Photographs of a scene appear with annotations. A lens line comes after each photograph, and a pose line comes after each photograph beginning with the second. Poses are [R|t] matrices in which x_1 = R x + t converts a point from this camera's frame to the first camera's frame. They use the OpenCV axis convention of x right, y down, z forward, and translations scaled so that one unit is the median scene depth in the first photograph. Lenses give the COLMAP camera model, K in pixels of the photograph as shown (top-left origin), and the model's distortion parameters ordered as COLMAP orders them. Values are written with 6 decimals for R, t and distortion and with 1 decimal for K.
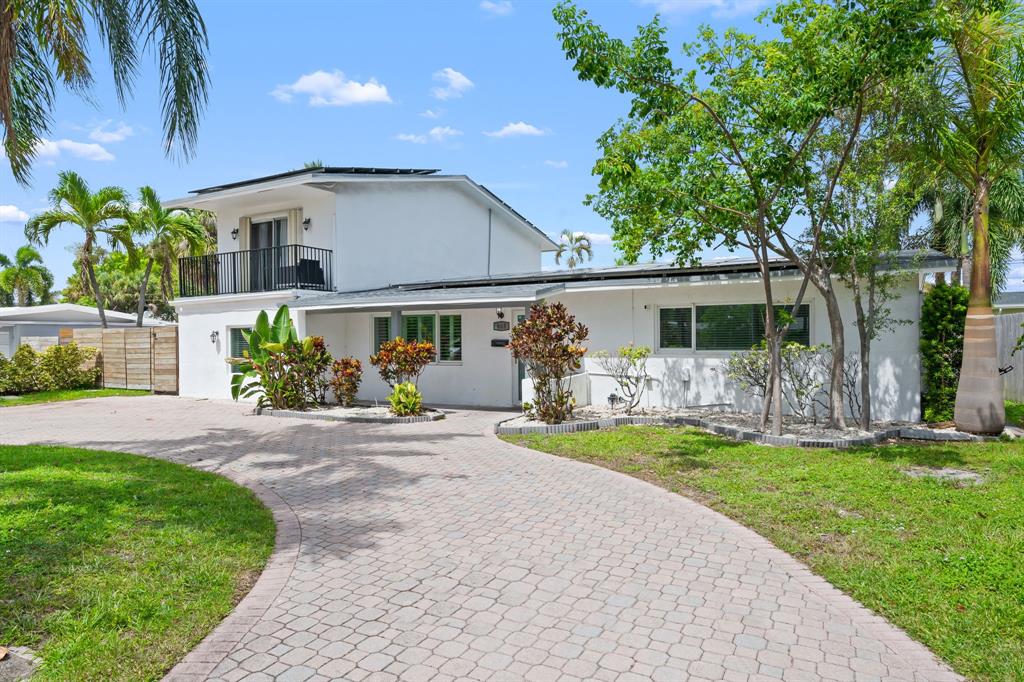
lens RADIAL K [[653.0, 0, 512.0], [0, 653.0, 341.0], [0, 0, 1]] dist [0.000849, 0.000060]
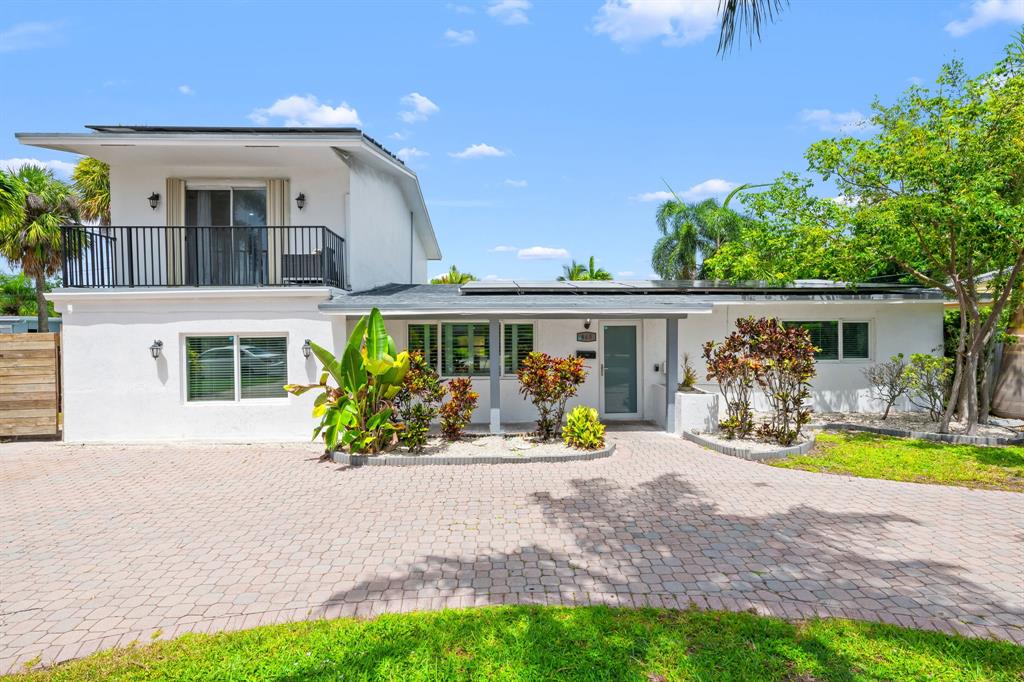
lens RADIAL K [[499.1, 0, 512.0], [0, 499.1, 341.0], [0, 0, 1]] dist [0.000735, -0.000119]
pose [[0.845880, -0.005960, 0.533340, -0.418277], [-0.000928, 0.999920, 0.012646, -0.021906], [-0.533372, -0.011192, 0.845806, 0.368630]]
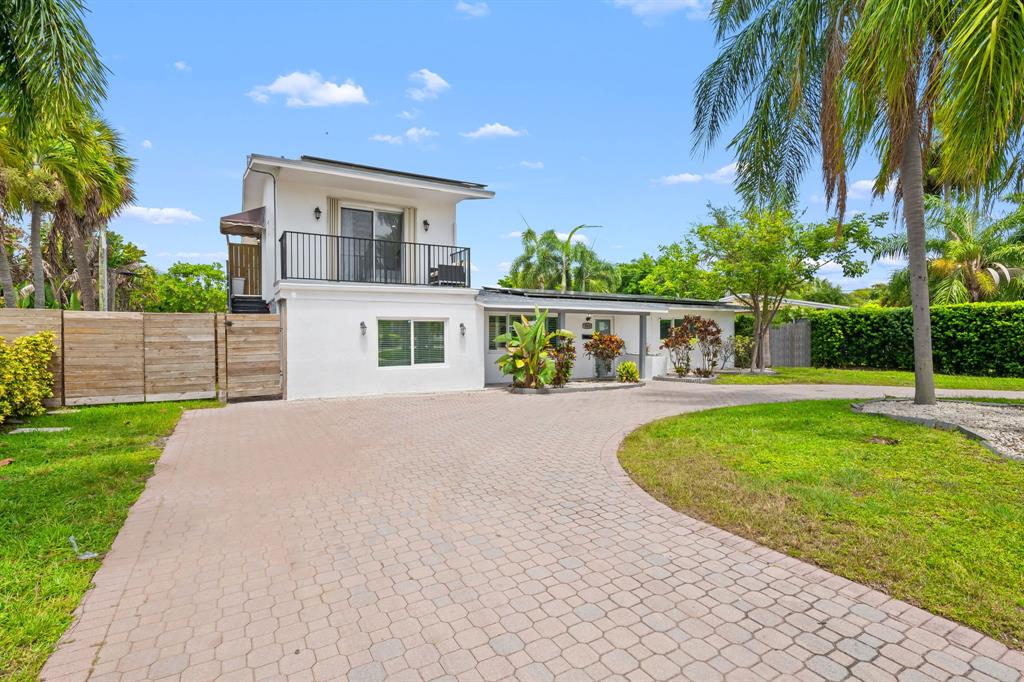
lens RADIAL K [[483.8, 0, 512.0], [0, 483.8, 341.0], [0, 0, 1]] dist [-0.000837, 0.000029]
pose [[0.516329, -0.000959, 0.856390, -0.924170], [-0.001441, 0.999997, 0.001988, 0.009626], [-0.856389, -0.002260, 0.516326, 0.466542]]
